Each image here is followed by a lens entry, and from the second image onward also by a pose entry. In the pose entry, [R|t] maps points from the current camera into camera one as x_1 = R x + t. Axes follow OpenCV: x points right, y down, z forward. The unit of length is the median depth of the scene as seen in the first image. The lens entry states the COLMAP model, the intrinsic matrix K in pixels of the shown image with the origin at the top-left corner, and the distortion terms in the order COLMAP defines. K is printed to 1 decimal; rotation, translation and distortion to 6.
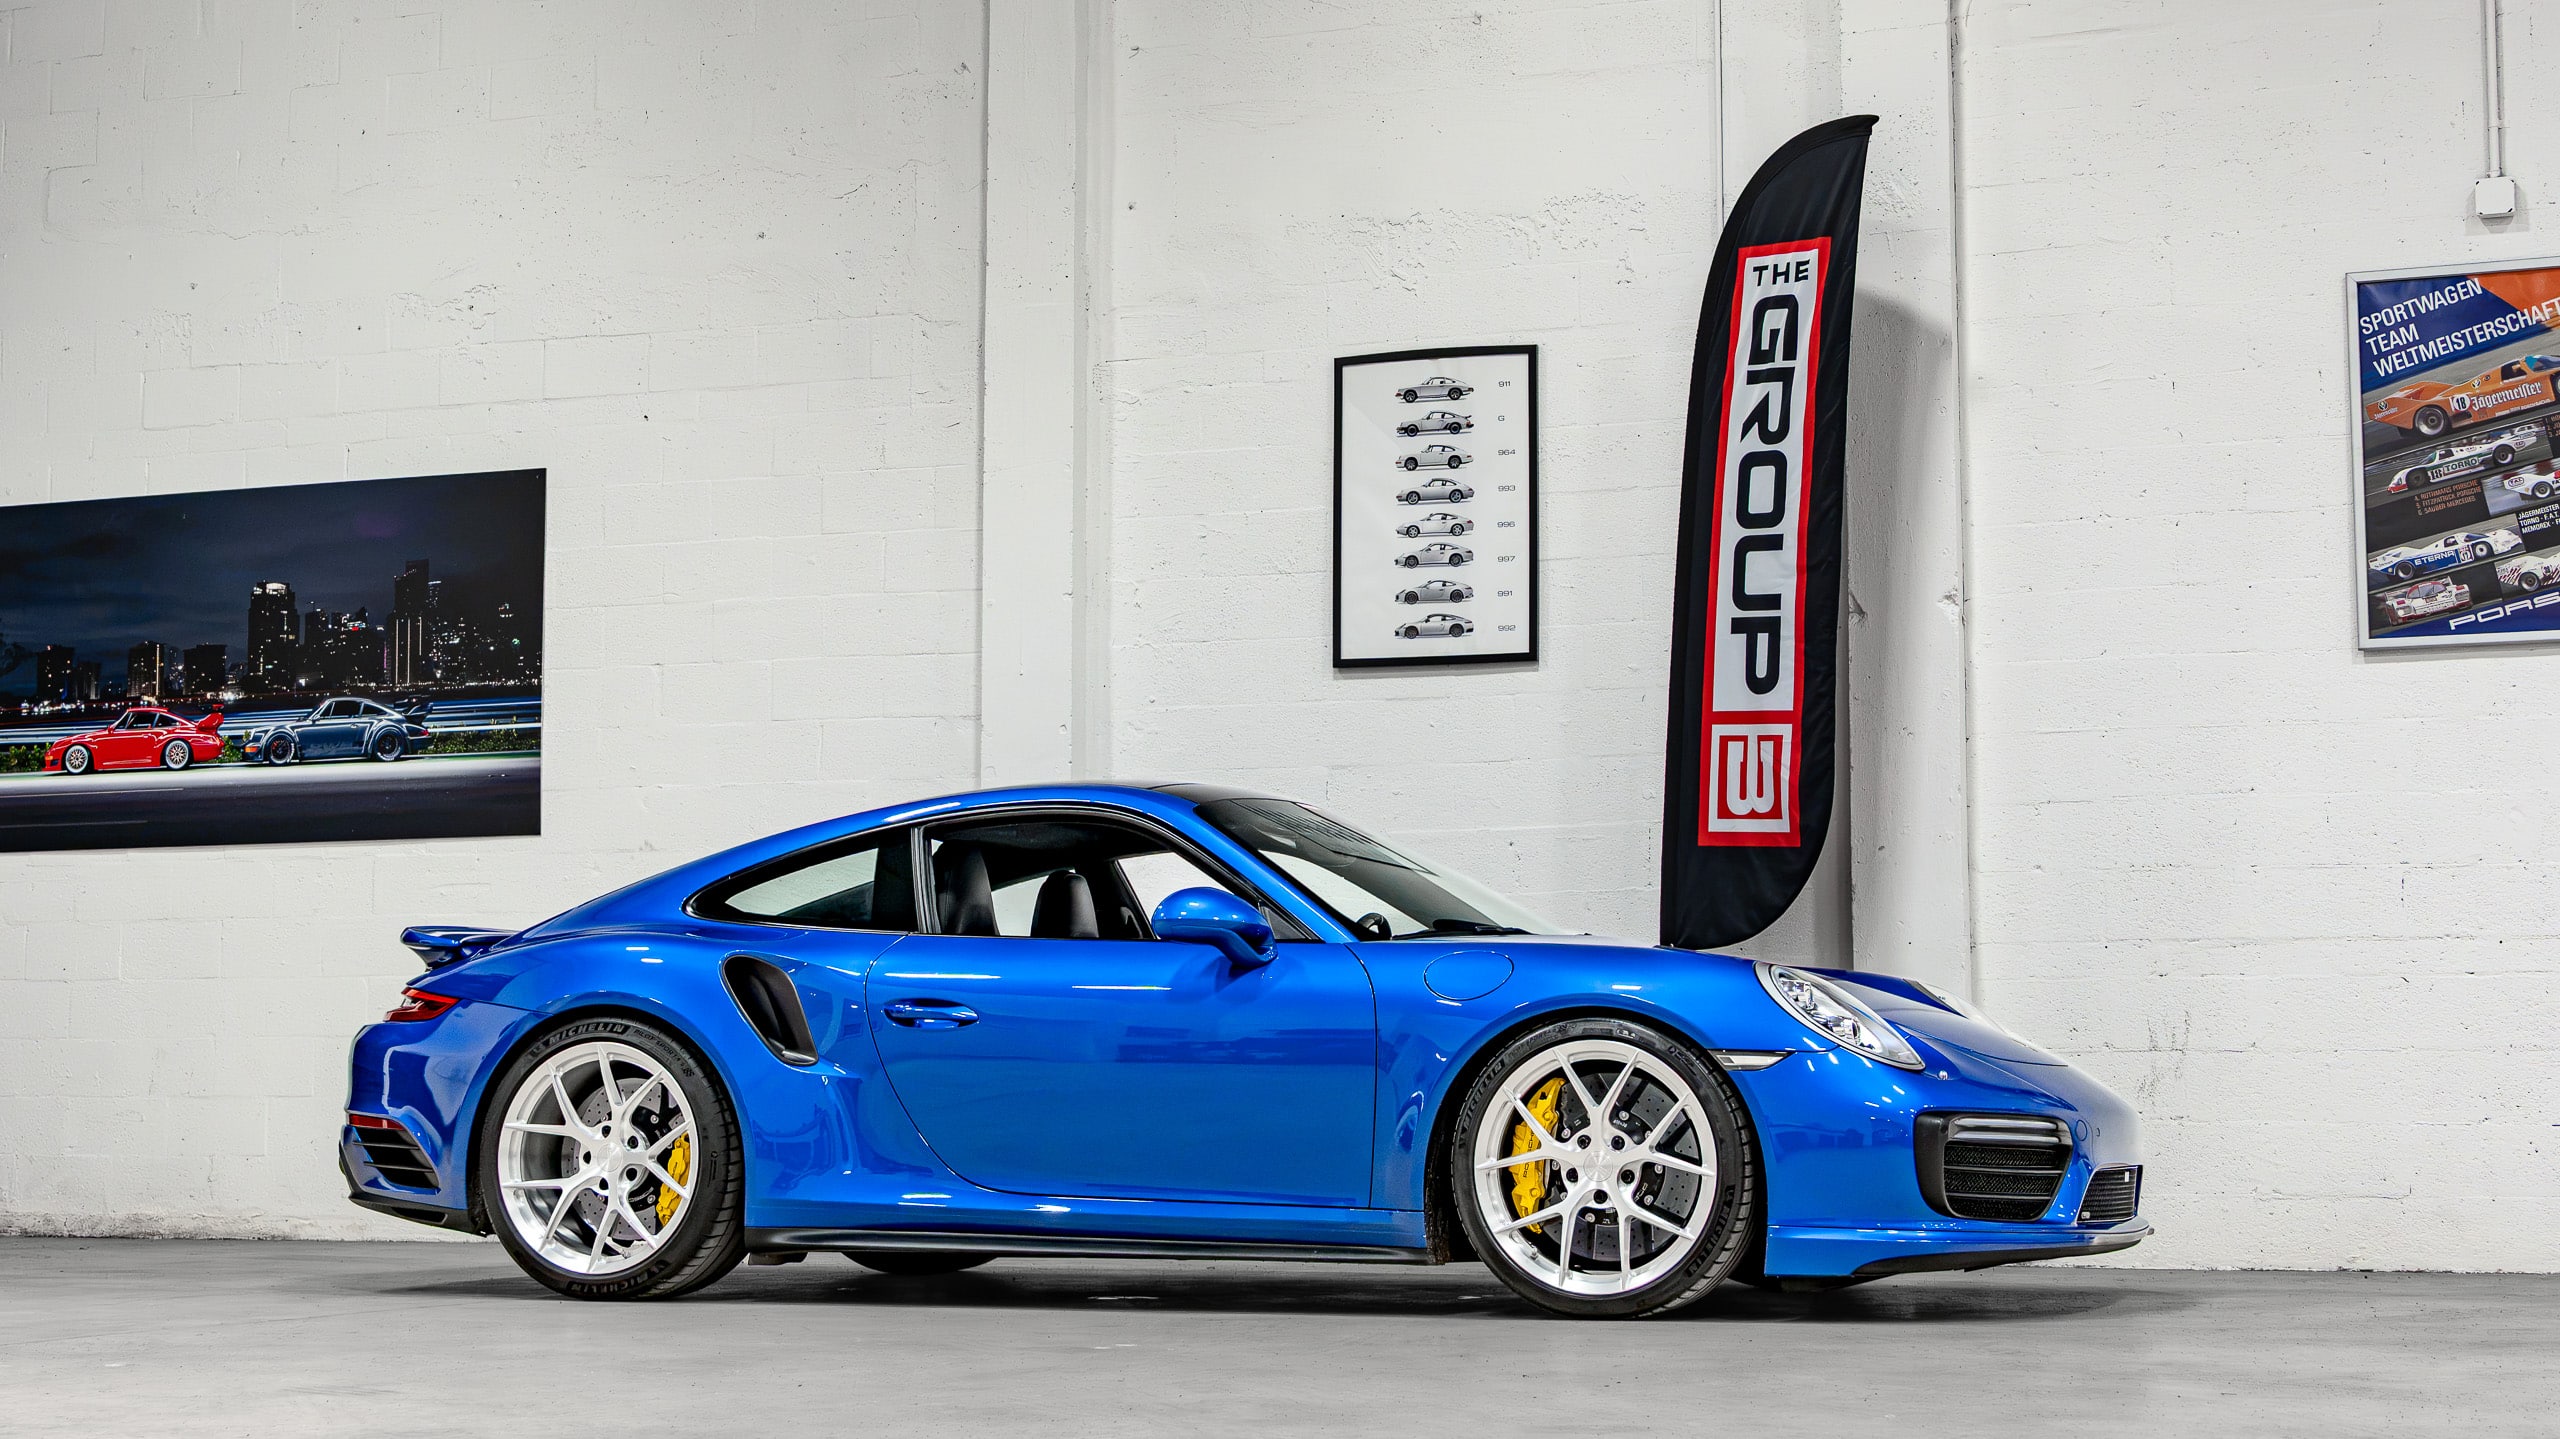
lens RADIAL K [[3993.7, 0, 1275.6], [0, 3993.7, 719.0], [0, 0, 1]] dist [0.003289, 0.000000]
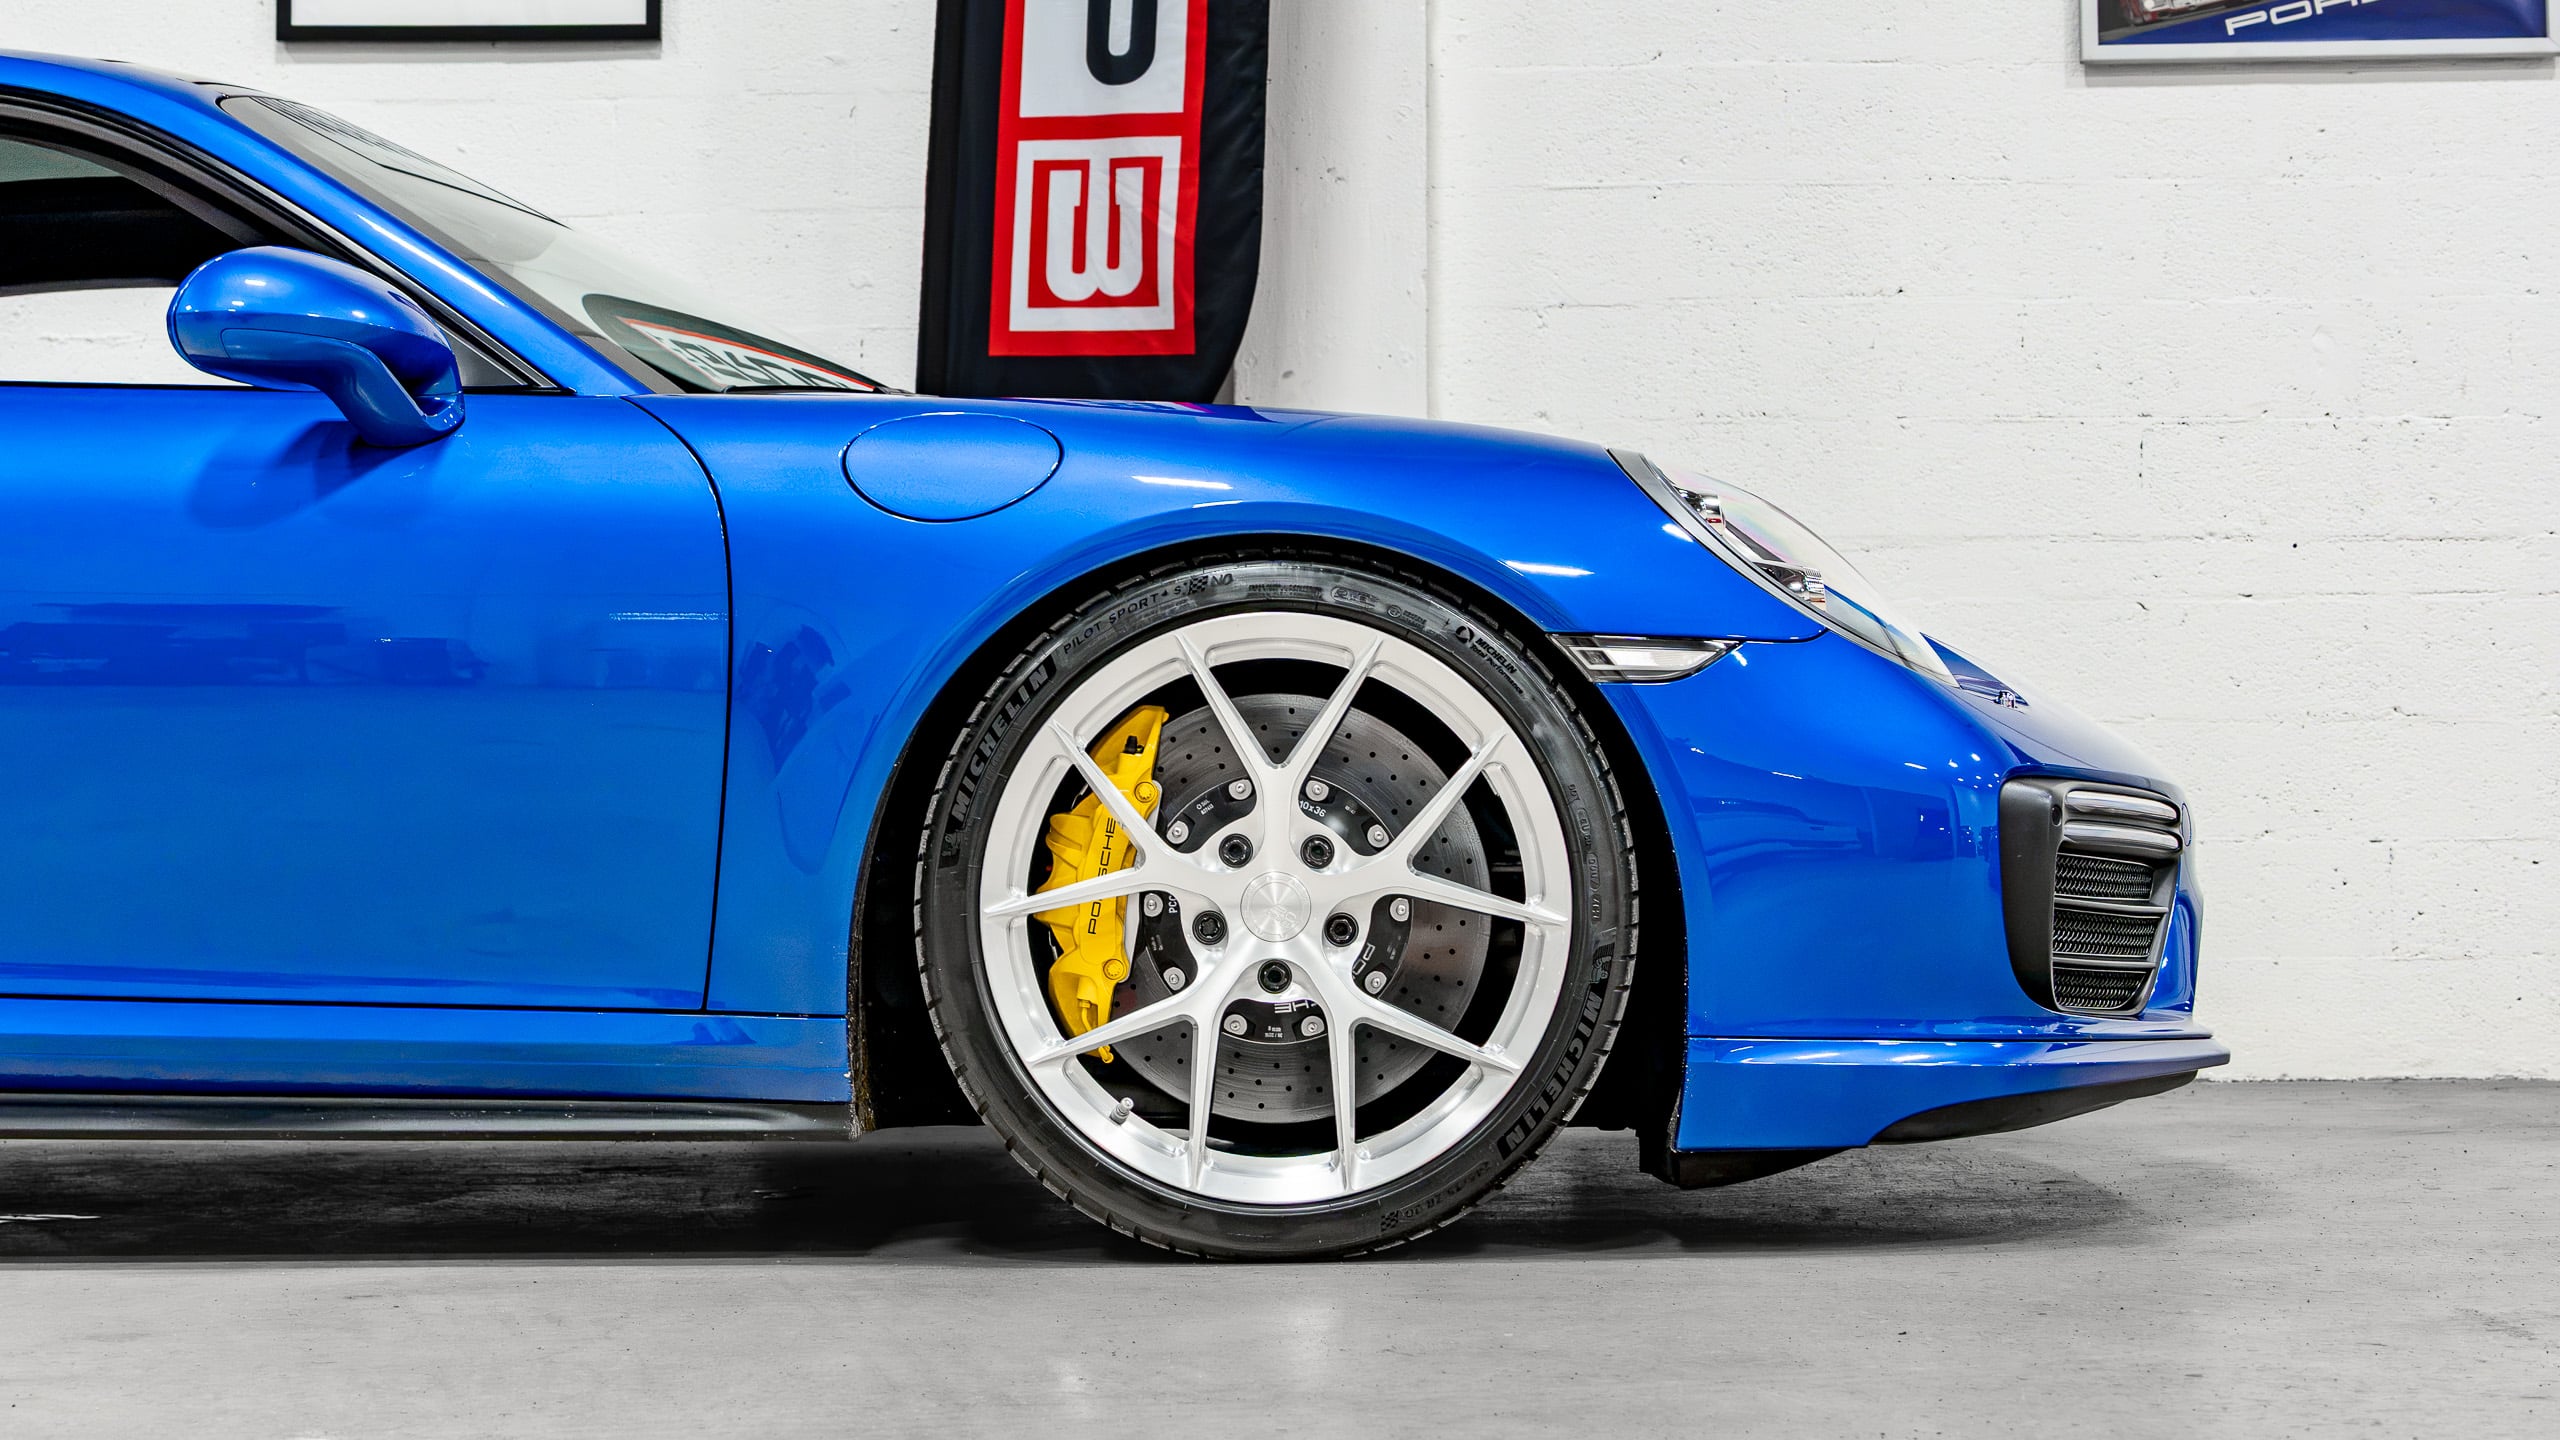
lens RADIAL K [[3993.7, 0, 1289.5], [0, 3993.7, 718.5], [0, 0, 1]] dist [0.003289, 0.000000]
pose [[0.934946, 0.008008, 0.354701, -0.067707], [-0.027196, 0.998421, 0.049145, 0.067853], [-0.353747, -0.055595, 0.933687, 0.575487]]
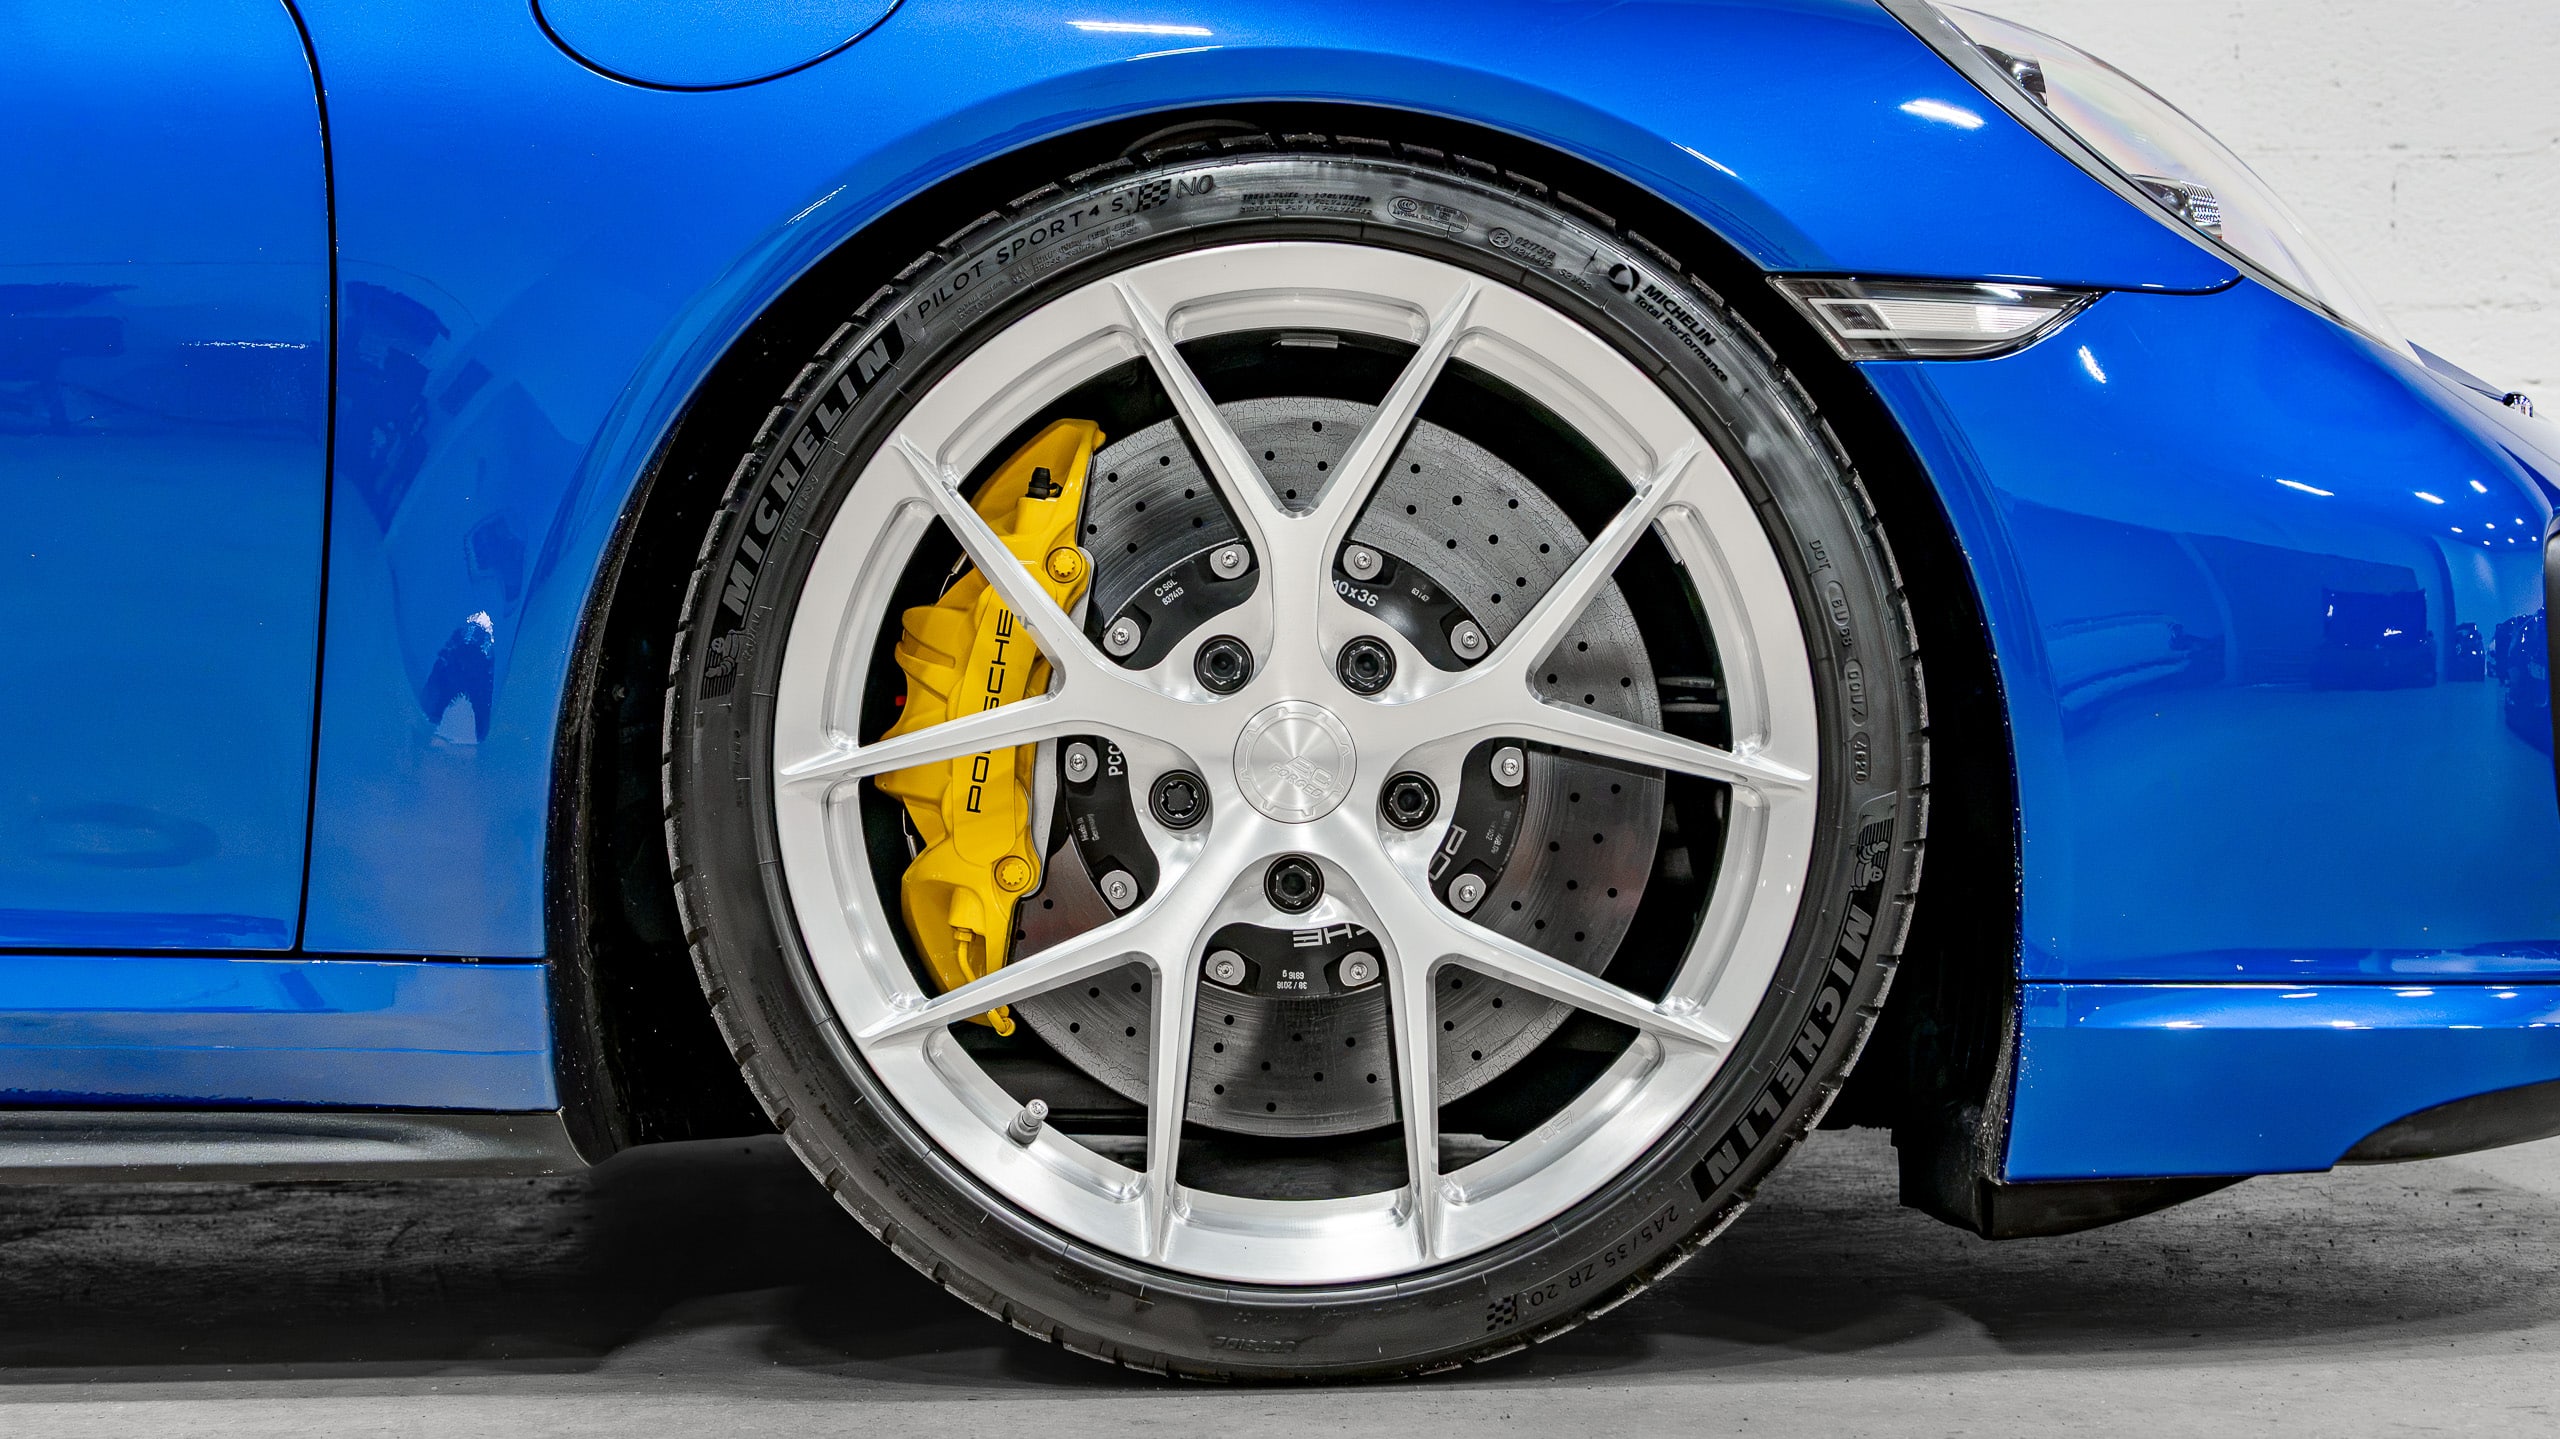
lens RADIAL K [[3993.7, 0, 1269.2], [0, 3993.7, 710.4], [0, 0, 1]] dist [0.003289, 0.000000]
pose [[0.933111, -0.006185, 0.359535, -0.008638], [-0.018677, 0.997669, 0.065637, 0.089144], [-0.359102, -0.067962, 0.930820, 0.741549]]
